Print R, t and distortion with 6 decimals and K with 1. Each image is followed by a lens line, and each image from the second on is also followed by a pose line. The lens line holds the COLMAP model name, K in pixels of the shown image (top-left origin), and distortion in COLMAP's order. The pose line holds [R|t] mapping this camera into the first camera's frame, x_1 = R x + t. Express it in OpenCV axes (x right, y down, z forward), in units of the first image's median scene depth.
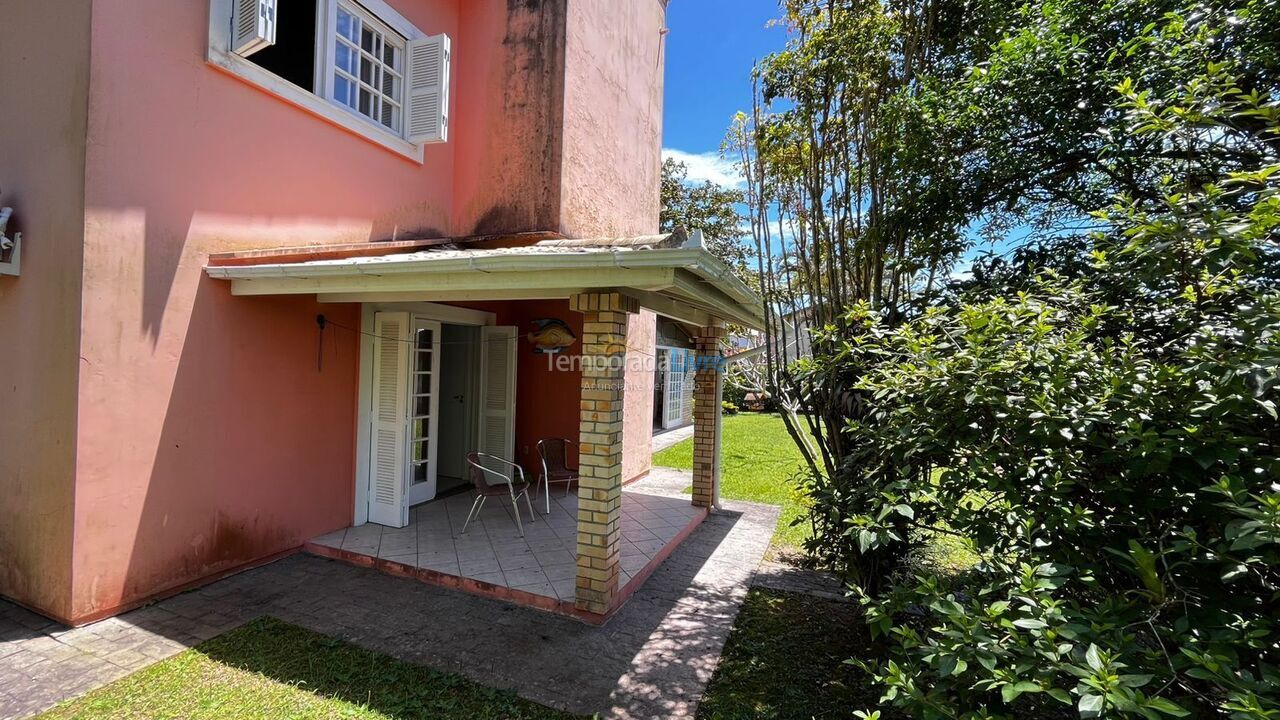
lens RADIAL K [[520.3, 0, 638.9], [0, 520.3, 363.5], [0, 0, 1]] dist [-0.008537, 0.001687]
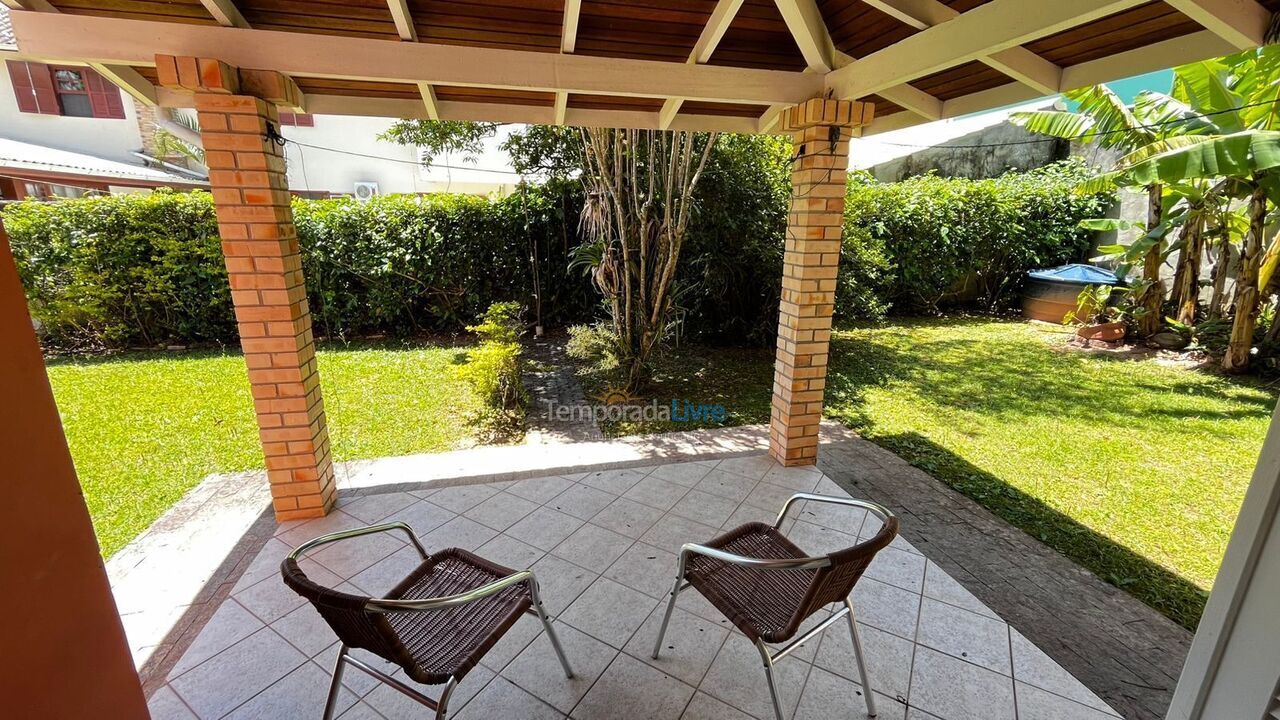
lens RADIAL K [[520.3, 0, 635.9], [0, 520.3, 362.3], [0, 0, 1]] dist [-0.008537, 0.001687]
pose [[-0.573680, -0.254039, 0.778688, -0.393038], [-0.031956, 0.956905, 0.288638, 0.014517], [-0.818456, 0.140702, -0.557075, 1.114673]]
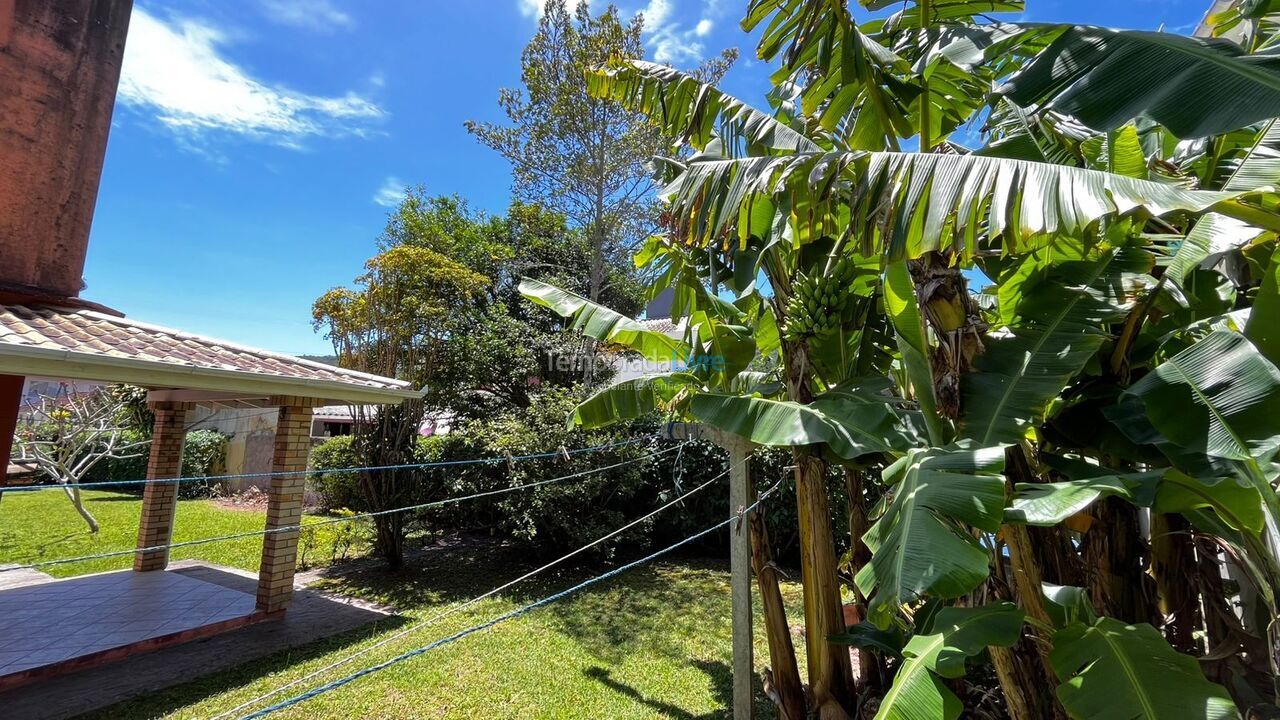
lens RADIAL K [[520.3, 0, 639.8], [0, 520.3, 358.0], [0, 0, 1]] dist [-0.008537, 0.001687]
pose [[0.106412, 0.124255, 0.986528, -0.954046], [-0.013109, 0.992250, -0.123562, -0.041971], [-0.994236, 0.000216, 0.107216, -0.114669]]
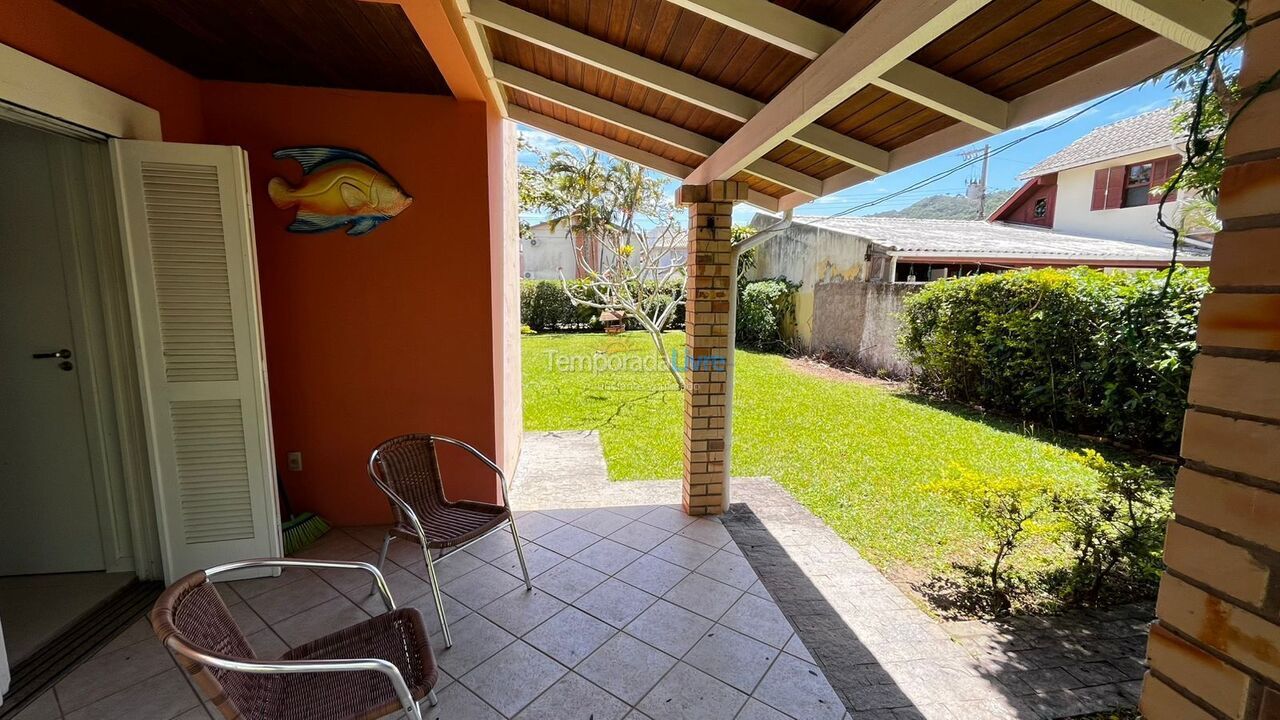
lens RADIAL K [[520.3, 0, 644.7], [0, 520.3, 362.8], [0, 0, 1]] dist [-0.008537, 0.001687]
pose [[0.865358, -0.091597, 0.492713, -0.217649], [0.014636, 0.987355, 0.157846, 0.026099], [-0.500941, -0.129382, 0.855756, 0.630631]]
